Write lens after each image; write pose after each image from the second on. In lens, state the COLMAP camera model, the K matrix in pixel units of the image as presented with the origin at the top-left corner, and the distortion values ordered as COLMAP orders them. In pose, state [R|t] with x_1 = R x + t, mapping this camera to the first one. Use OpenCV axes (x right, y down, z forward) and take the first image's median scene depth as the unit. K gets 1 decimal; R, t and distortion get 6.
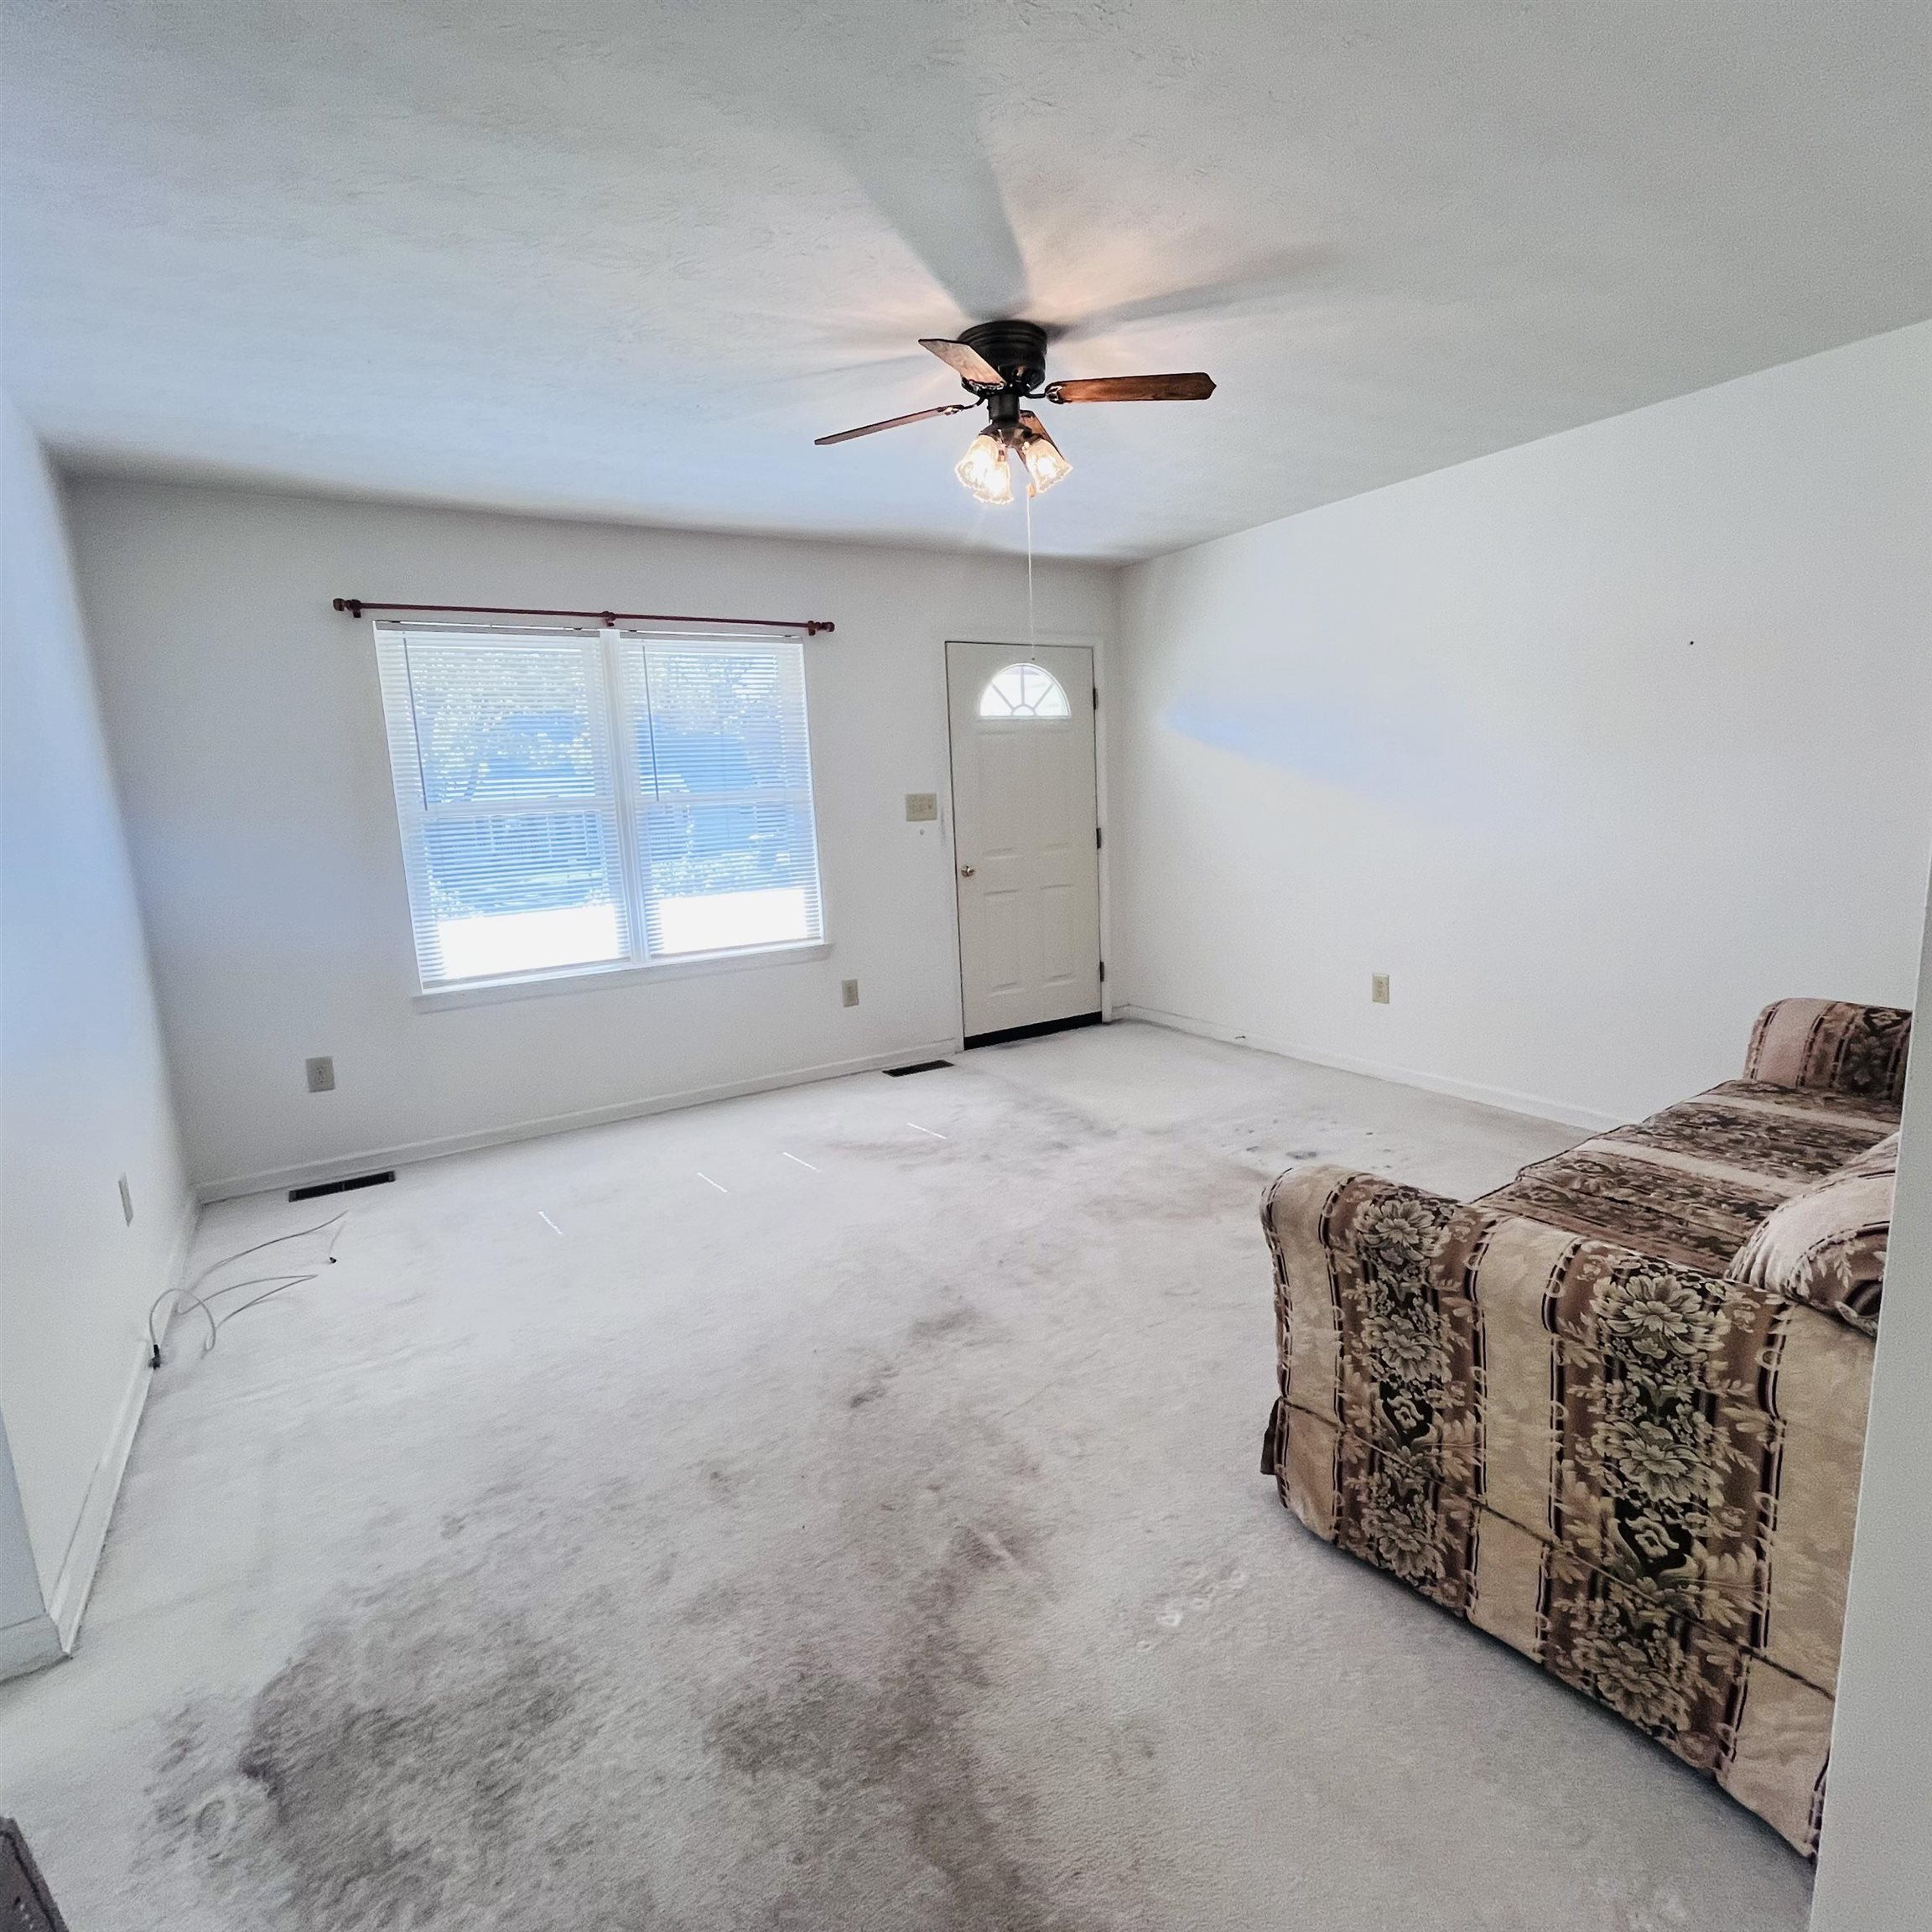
lens RADIAL K [[1039.8, 0, 966.0], [0, 1039.8, 966.0], [0, 0, 1]] dist [-0.003175, -0.001060]
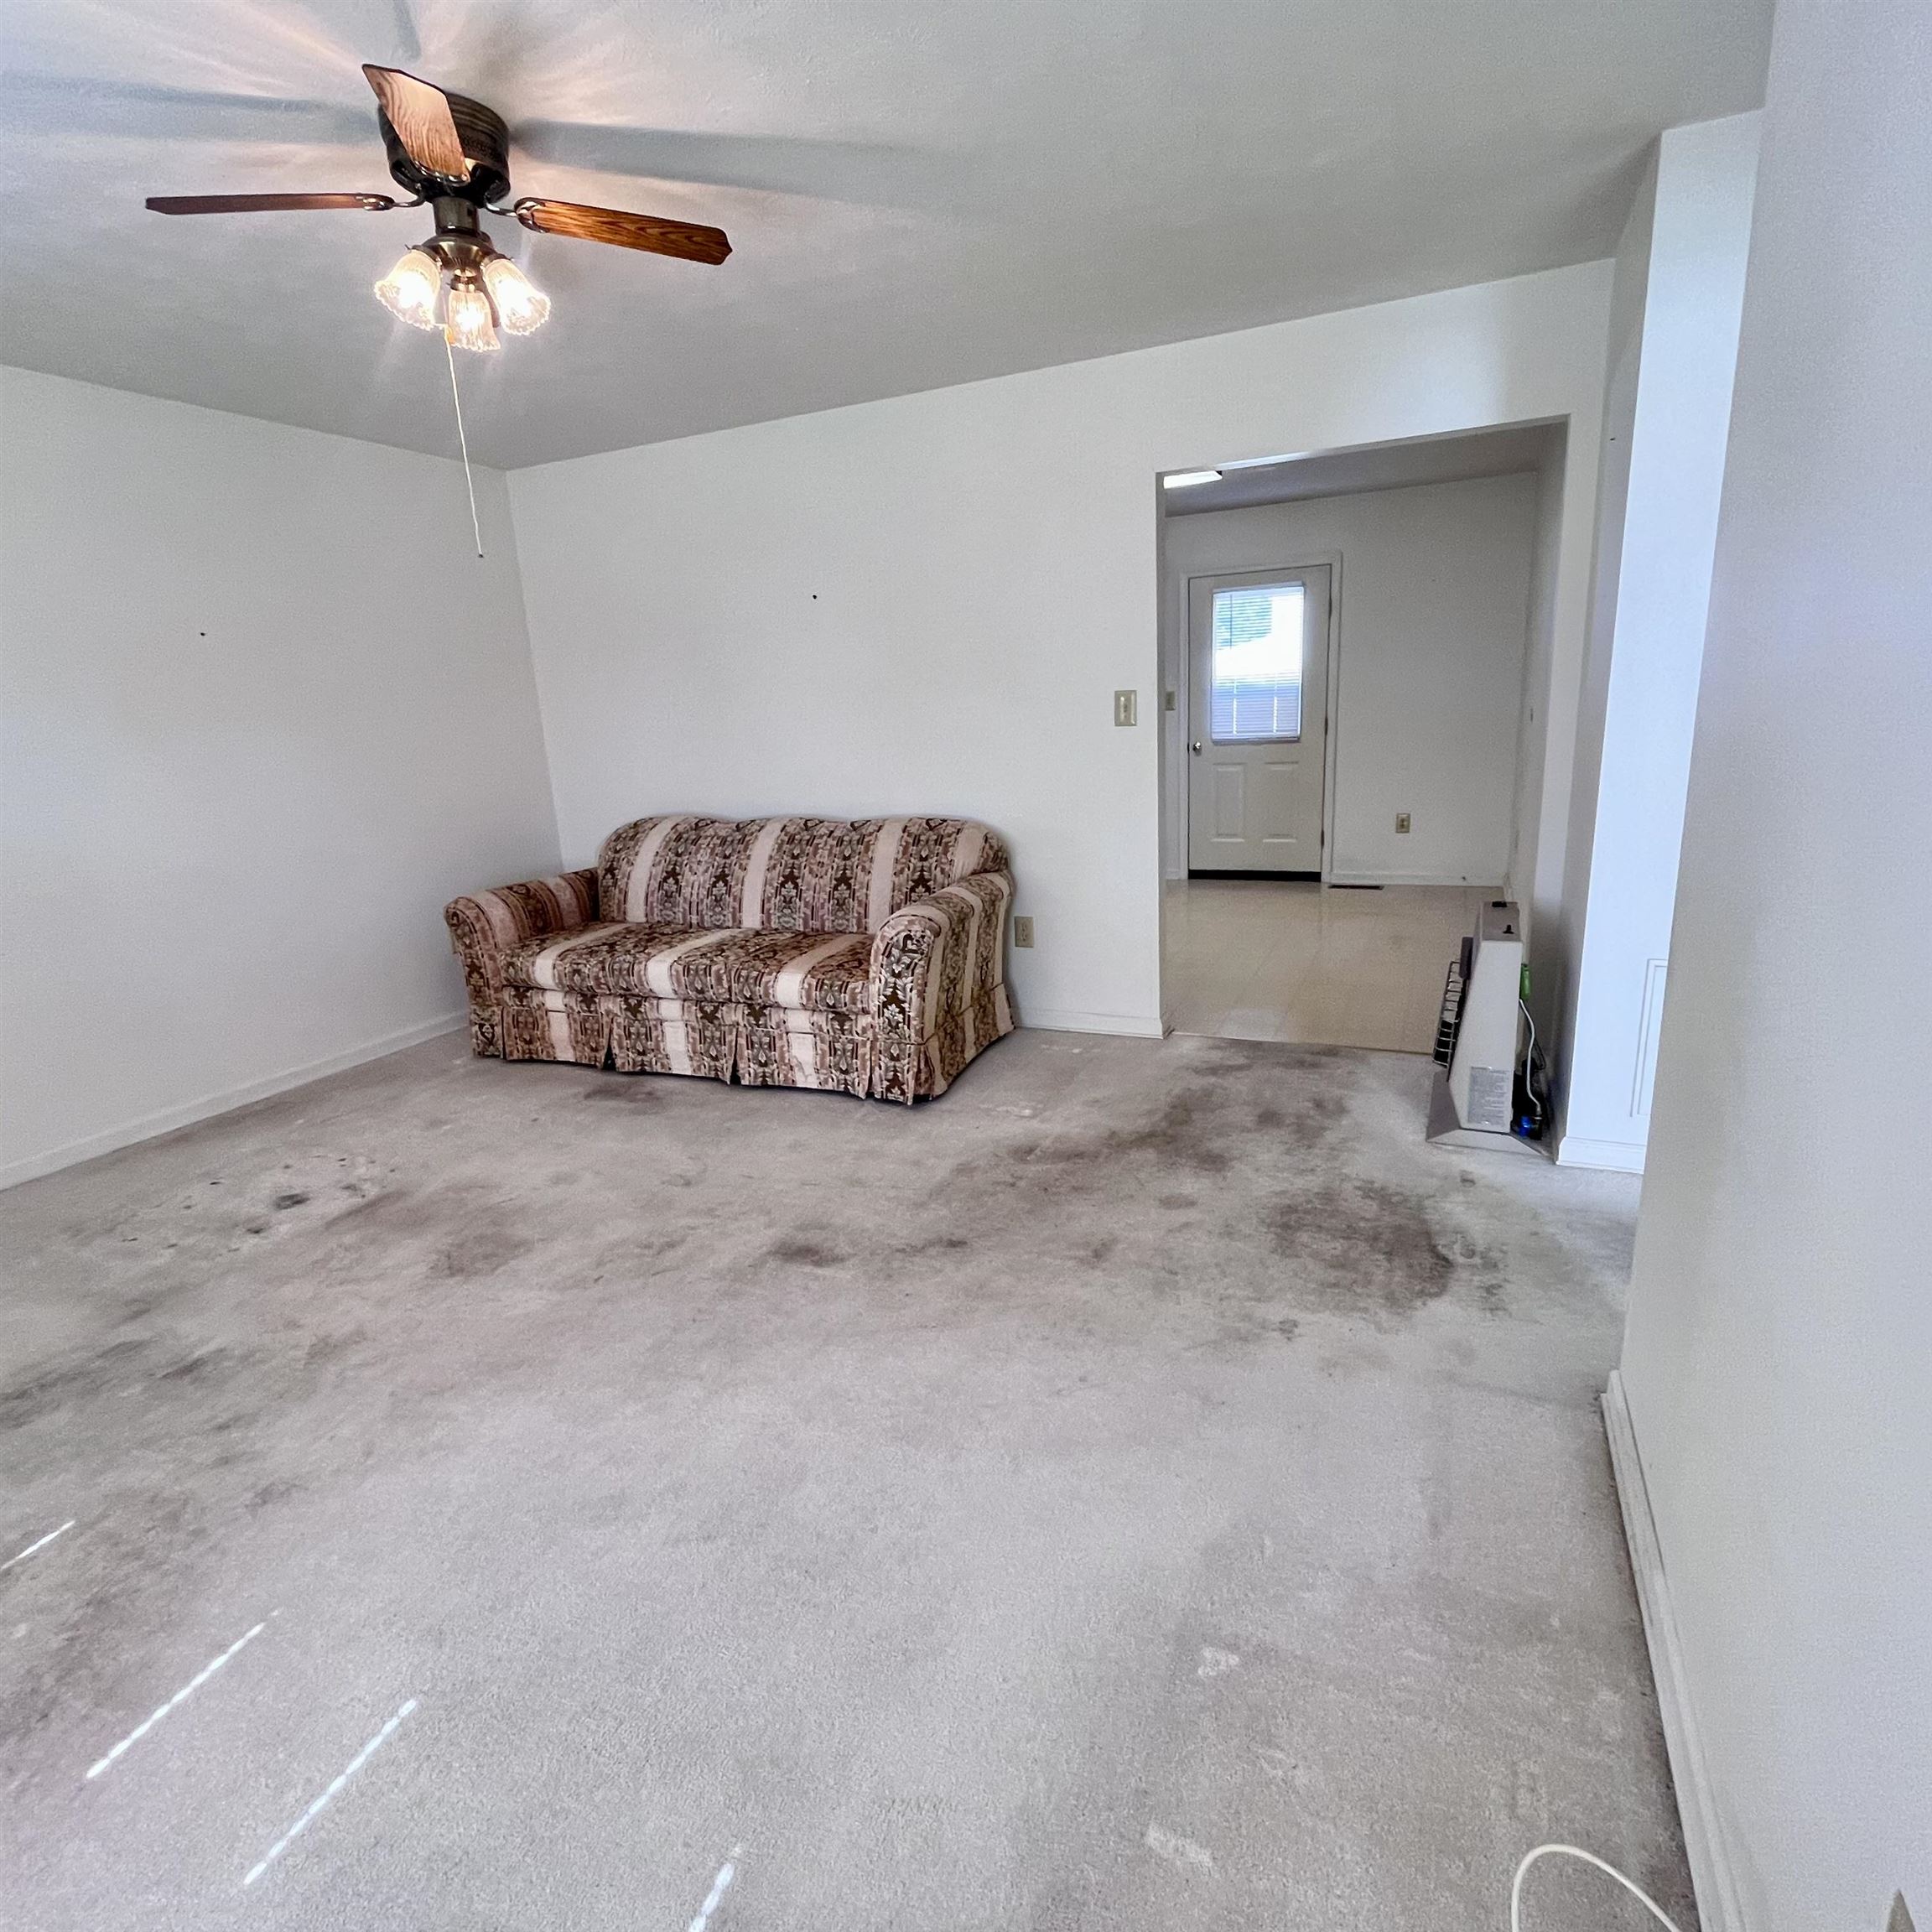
lens RADIAL K [[1039.8, 0, 966.0], [0, 1039.8, 966.0], [0, 0, 1]] dist [-0.003175, -0.001060]
pose [[-0.547822, -0.131857, 0.826139, -1.039585], [0.215365, 0.931992, 0.291563, -0.195158], [-0.808399, 0.337646, -0.482168, 1.489558]]
